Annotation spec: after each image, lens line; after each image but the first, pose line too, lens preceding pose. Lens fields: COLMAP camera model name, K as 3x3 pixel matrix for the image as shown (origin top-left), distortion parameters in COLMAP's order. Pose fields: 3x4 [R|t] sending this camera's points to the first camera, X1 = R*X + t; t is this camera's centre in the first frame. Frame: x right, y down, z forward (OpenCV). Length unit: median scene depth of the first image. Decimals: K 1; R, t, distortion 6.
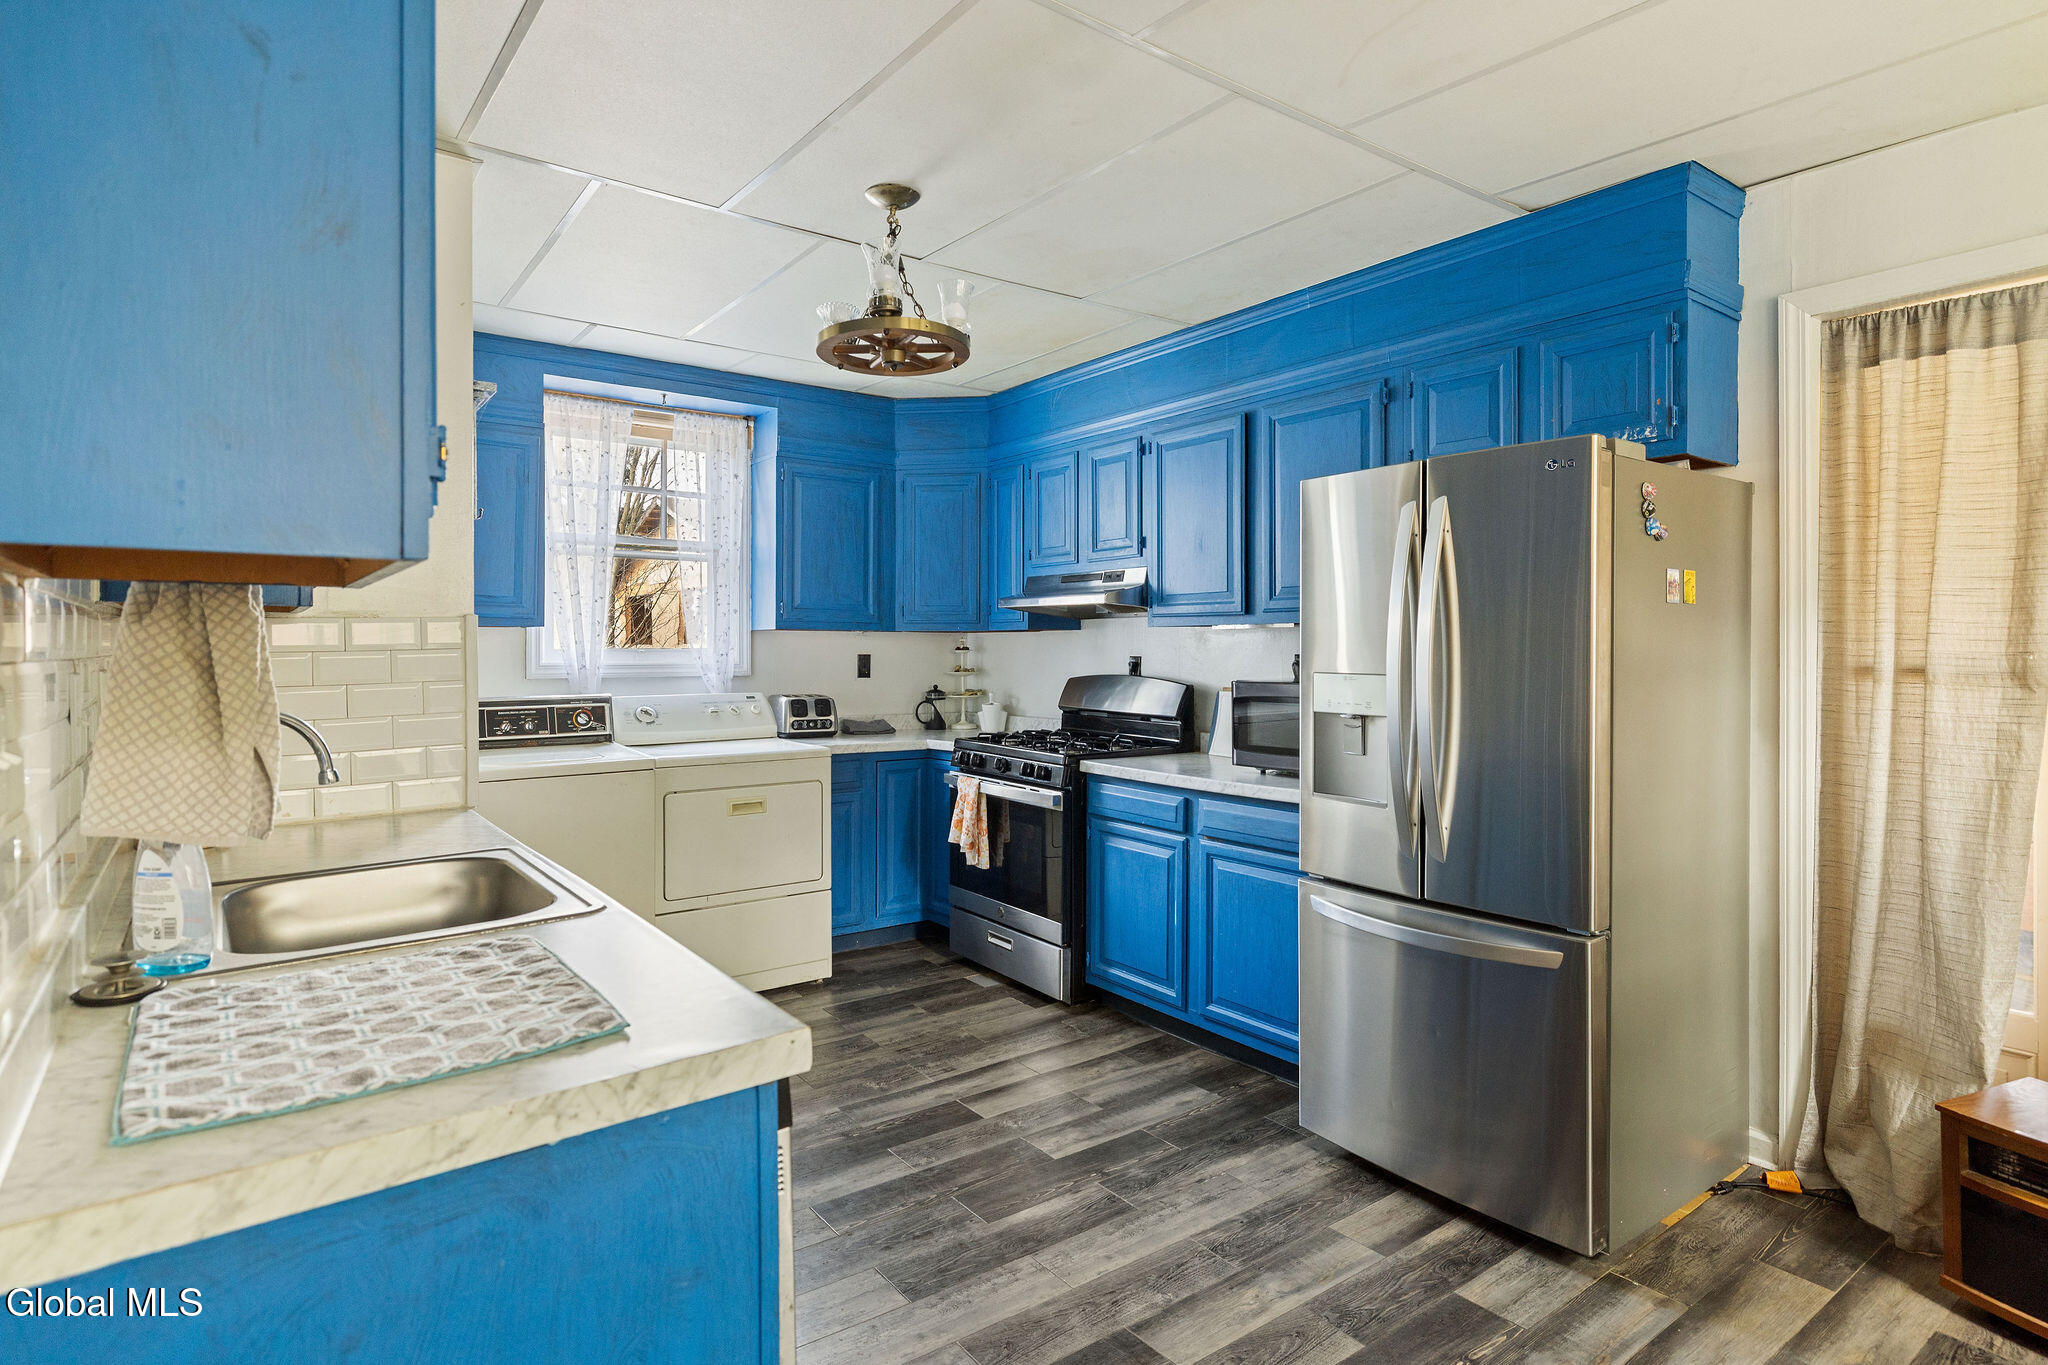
lens RADIAL K [[1072.7, 0, 1023.2], [0, 1072.7, 651.5], [0, 0, 1]] dist [-0.001846, -0.000210]
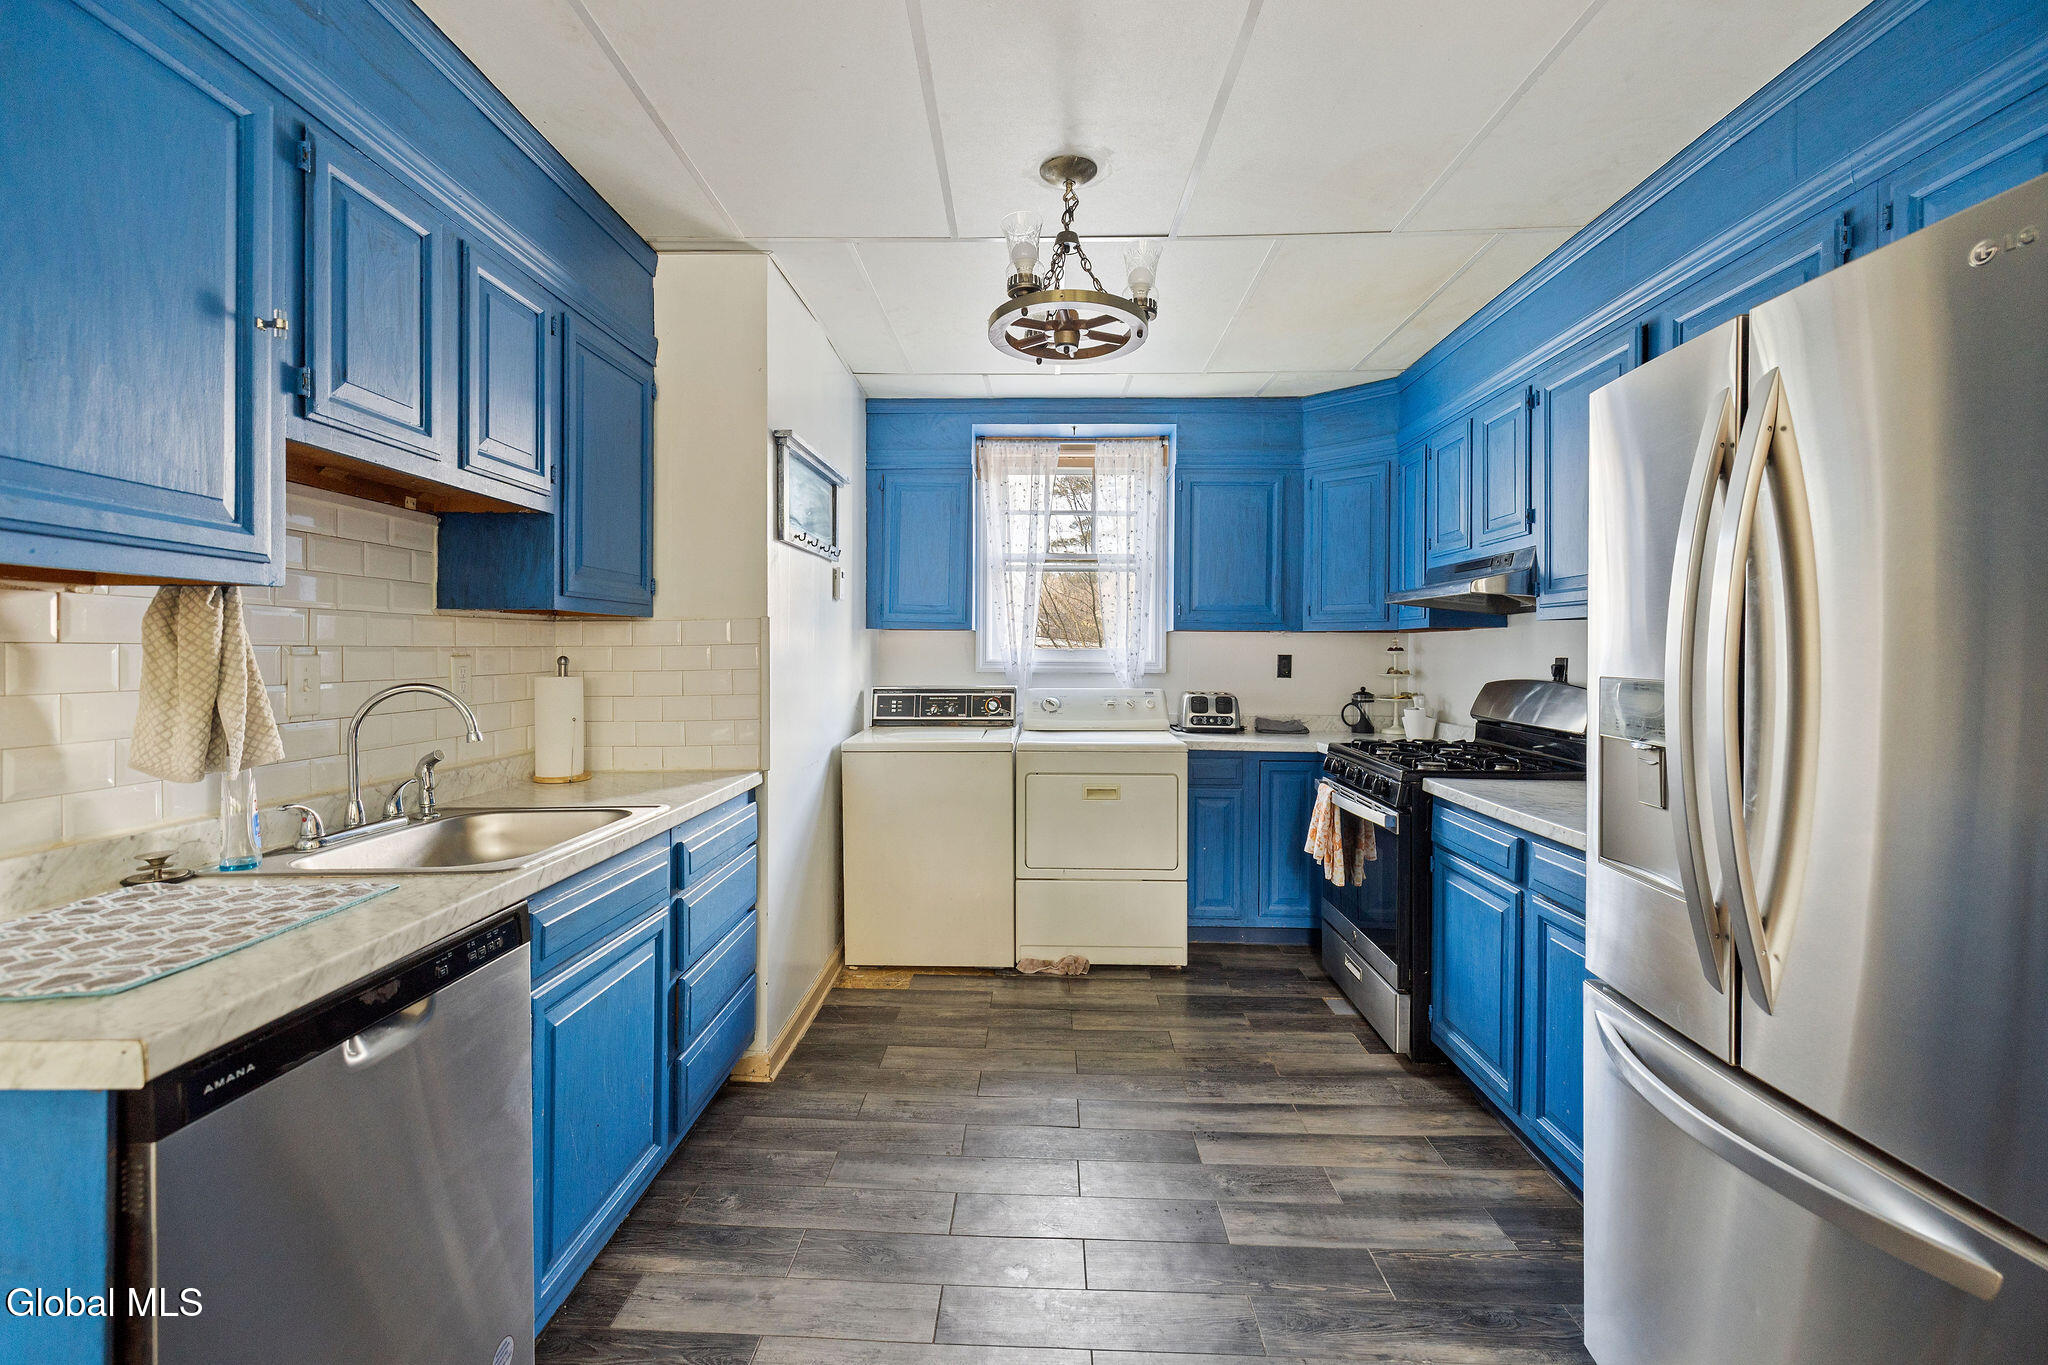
lens RADIAL K [[887.2, 0, 1015.9], [0, 887.2, 656.7], [0, 0, 1]] dist [0.002832, 0.000007]
pose [[0.781634, 0.006572, -0.623703, 0.222288], [-0.006117, 0.999977, 0.002871, 0.004576], [0.623708, 0.001571, 0.781656, 0.228391]]
